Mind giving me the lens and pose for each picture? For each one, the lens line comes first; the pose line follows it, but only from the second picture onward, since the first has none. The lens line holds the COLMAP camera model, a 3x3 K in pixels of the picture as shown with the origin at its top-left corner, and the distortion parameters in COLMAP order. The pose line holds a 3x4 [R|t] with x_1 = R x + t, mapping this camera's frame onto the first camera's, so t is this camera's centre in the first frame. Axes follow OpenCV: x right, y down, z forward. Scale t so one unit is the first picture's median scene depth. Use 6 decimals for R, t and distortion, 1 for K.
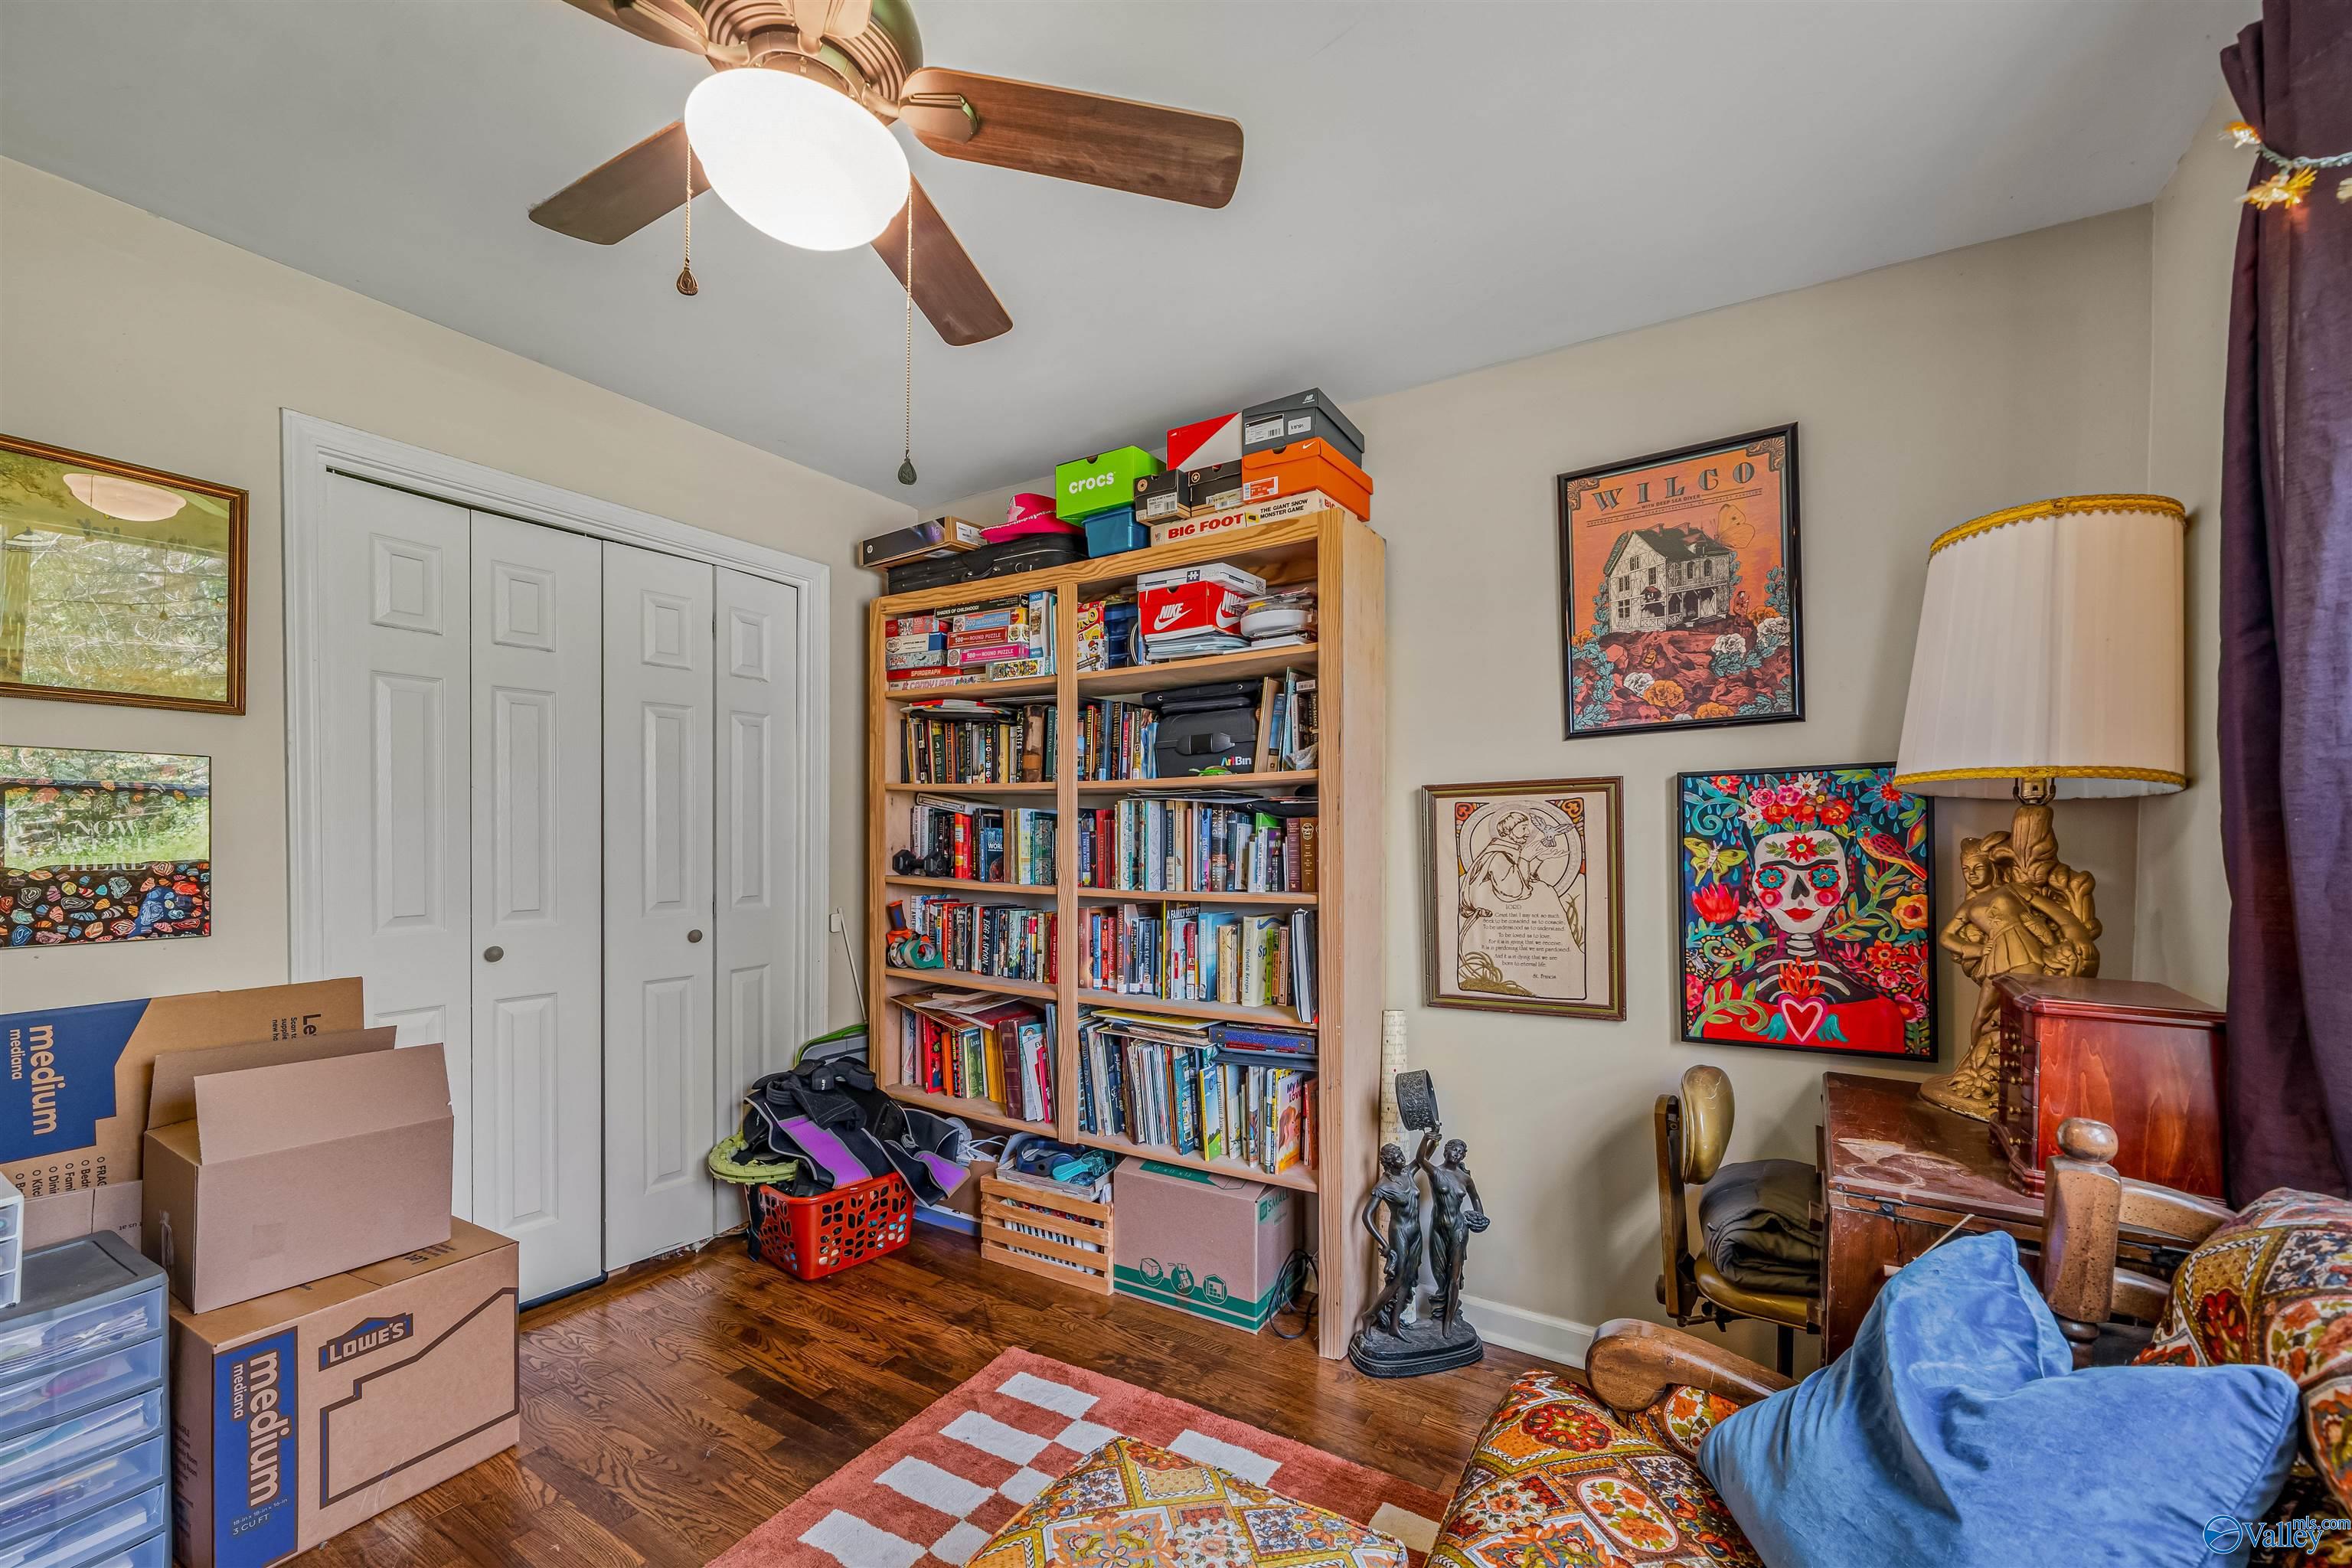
lens RADIAL K [[939.8, 0, 1153.0], [0, 939.8, 853.8], [0, 0, 1]] dist [-0.002063, 0.000539]
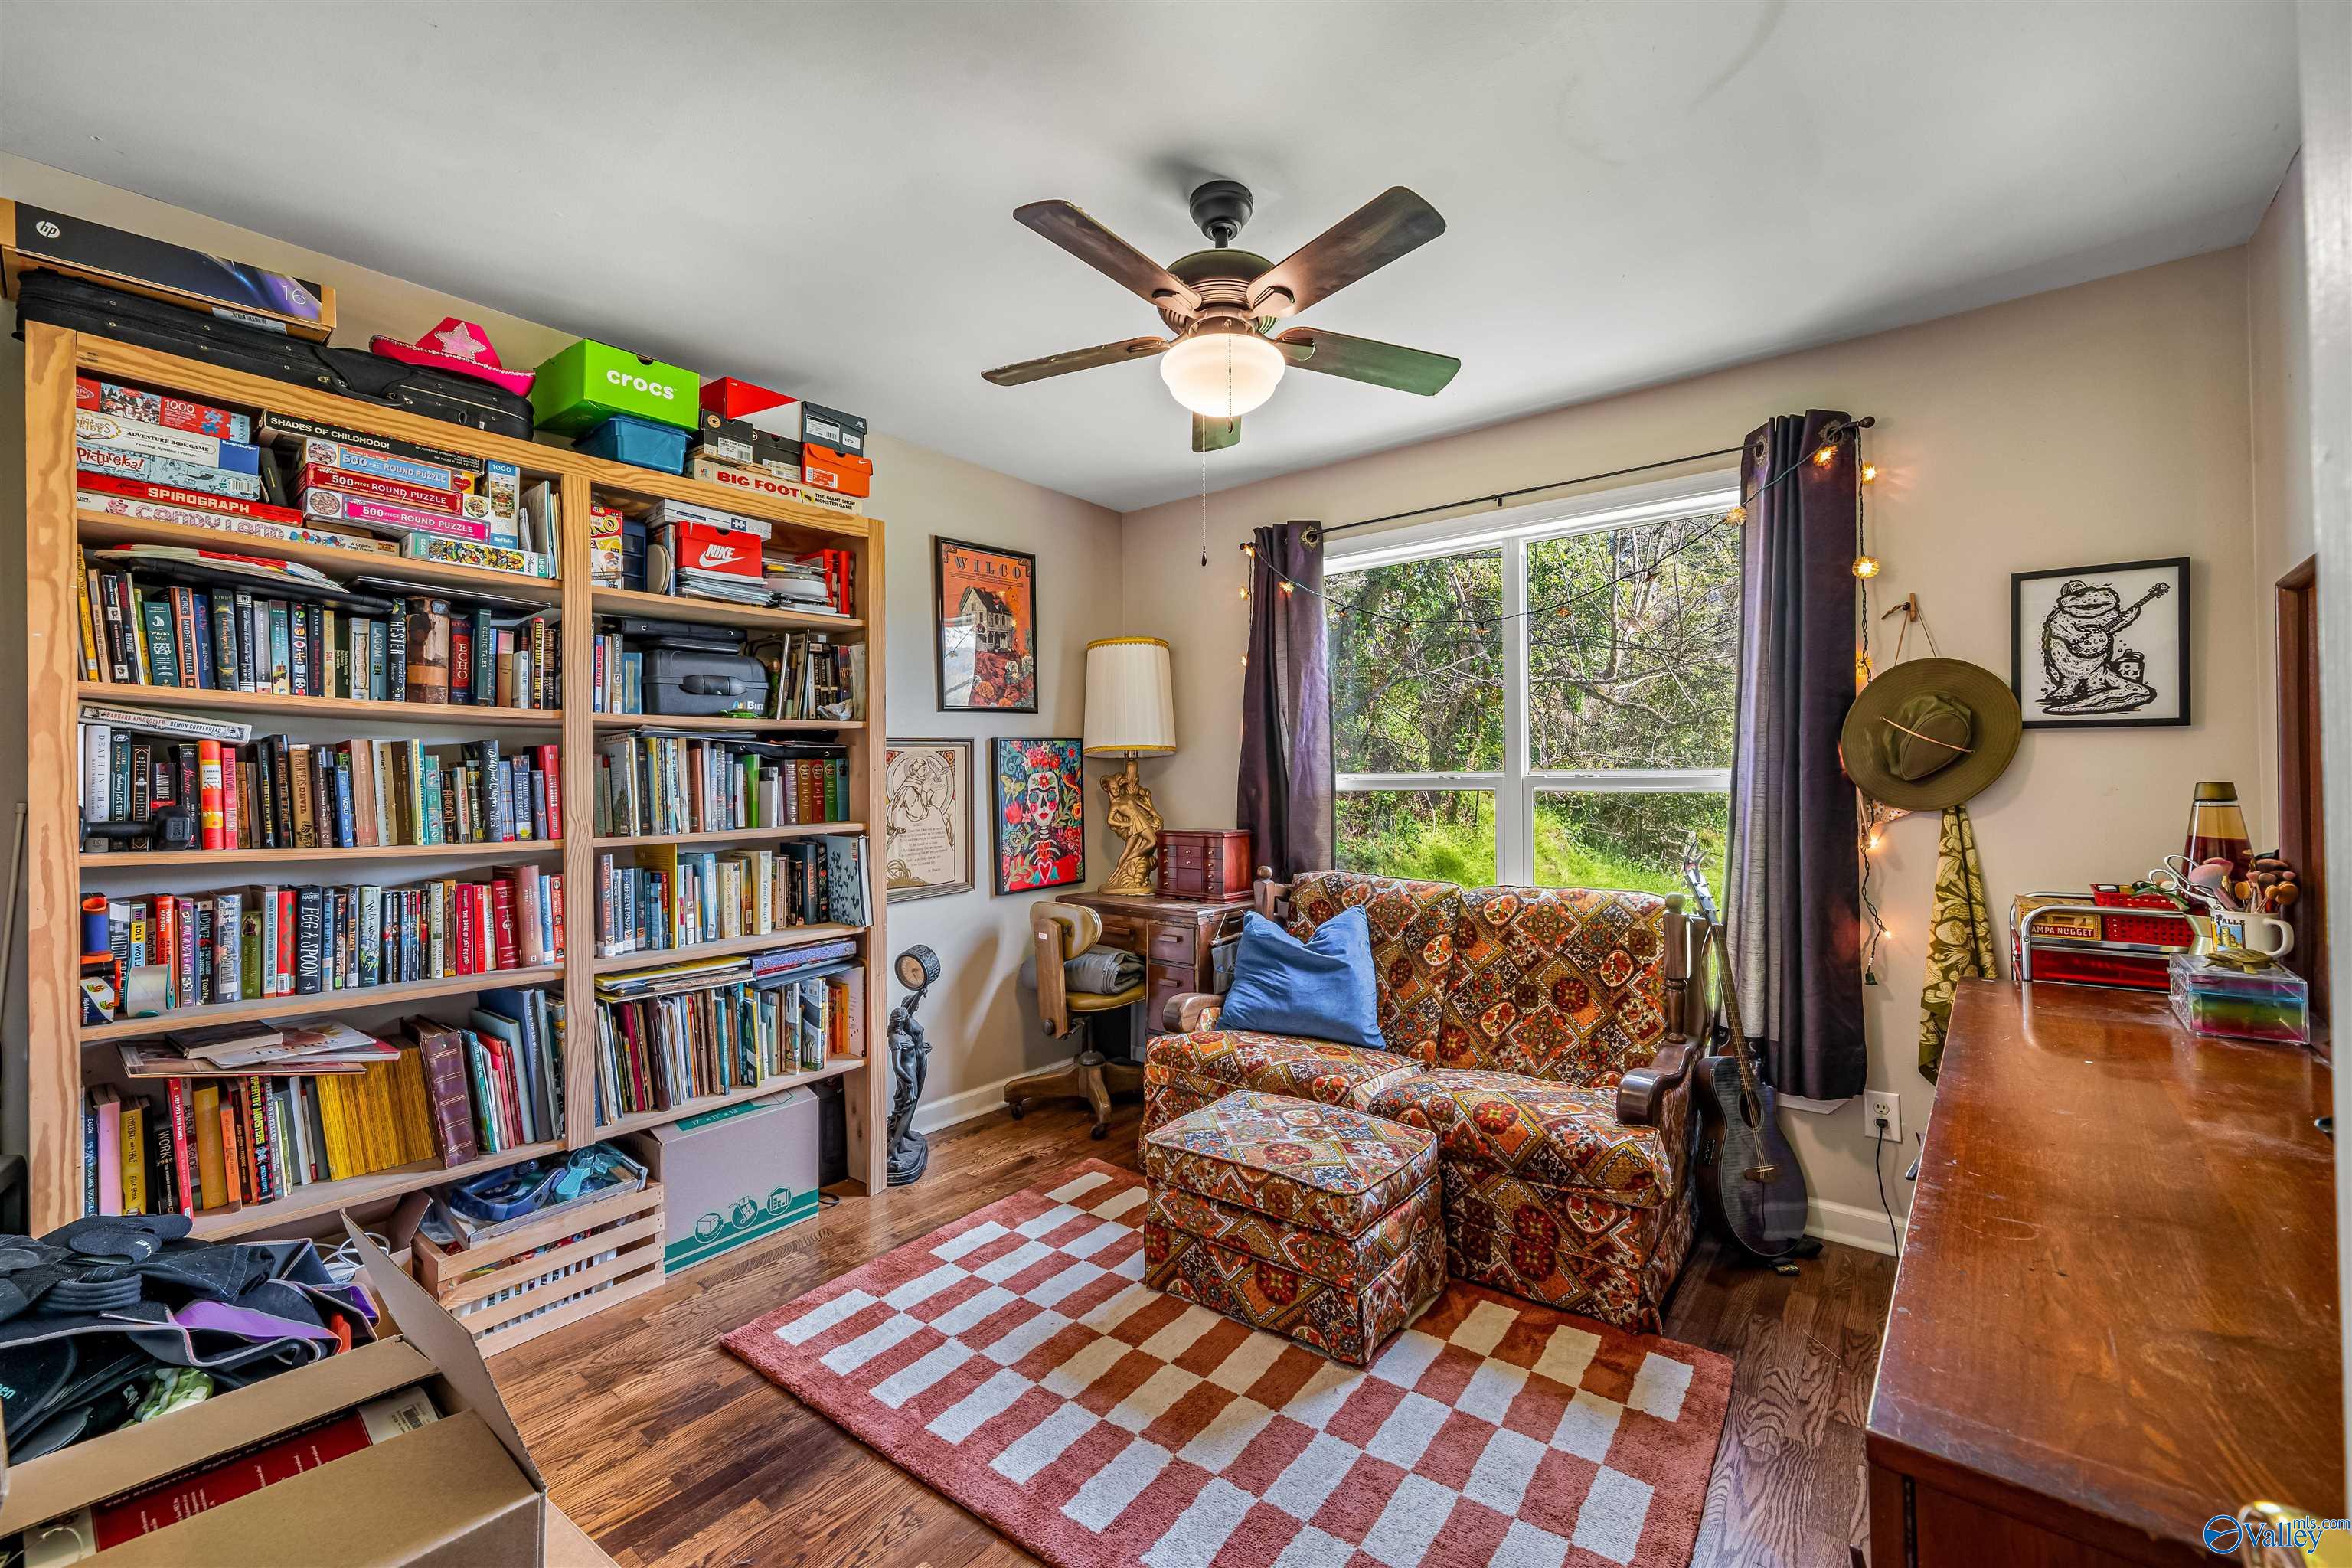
lens RADIAL K [[939.8, 0, 1172.4], [0, 939.8, 771.5], [0, 0, 1]] dist [-0.002063, 0.000539]
pose [[0.123536, 0.002567, 0.992337, -0.979086], [0.025260, 0.999664, -0.005730, -0.006366], [-0.992019, 0.025775, 0.123430, 0.429746]]
